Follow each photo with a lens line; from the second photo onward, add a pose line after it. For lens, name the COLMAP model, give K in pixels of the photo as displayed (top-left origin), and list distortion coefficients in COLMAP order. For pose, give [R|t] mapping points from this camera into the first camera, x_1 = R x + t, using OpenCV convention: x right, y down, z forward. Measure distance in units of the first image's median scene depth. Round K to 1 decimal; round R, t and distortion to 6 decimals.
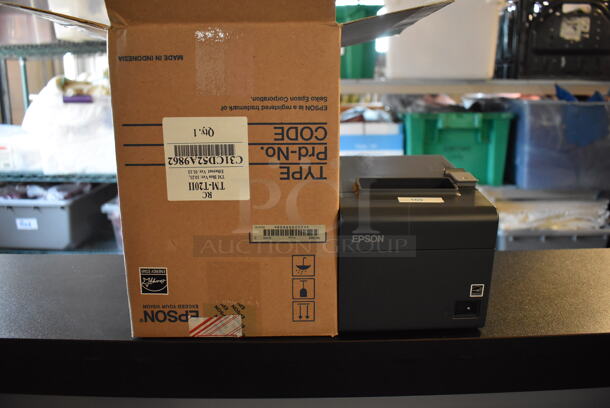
lens RADIAL K [[481.7, 0, 305.0], [0, 481.7, 204.0], [0, 0, 1]] dist [-0.129334, 0.008504]
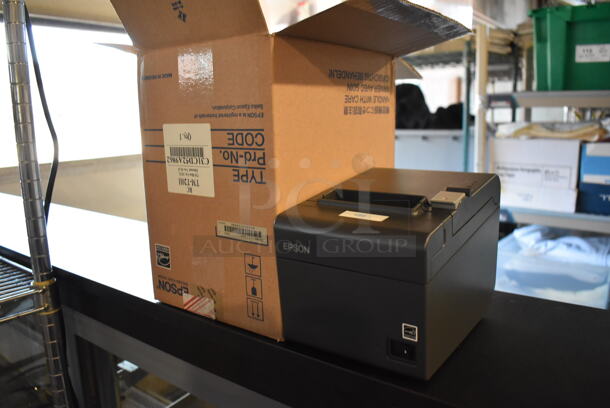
lens RADIAL K [[481.7, 0, 305.0], [0, 481.7, 204.0], [0, 0, 1]] dist [-0.129334, 0.008504]
pose [[0.802334, 0.098657, -0.588665, 0.731756], [-0.116304, 0.993182, 0.007932, -0.027067], [0.585434, 0.062100, 0.808338, 0.221239]]
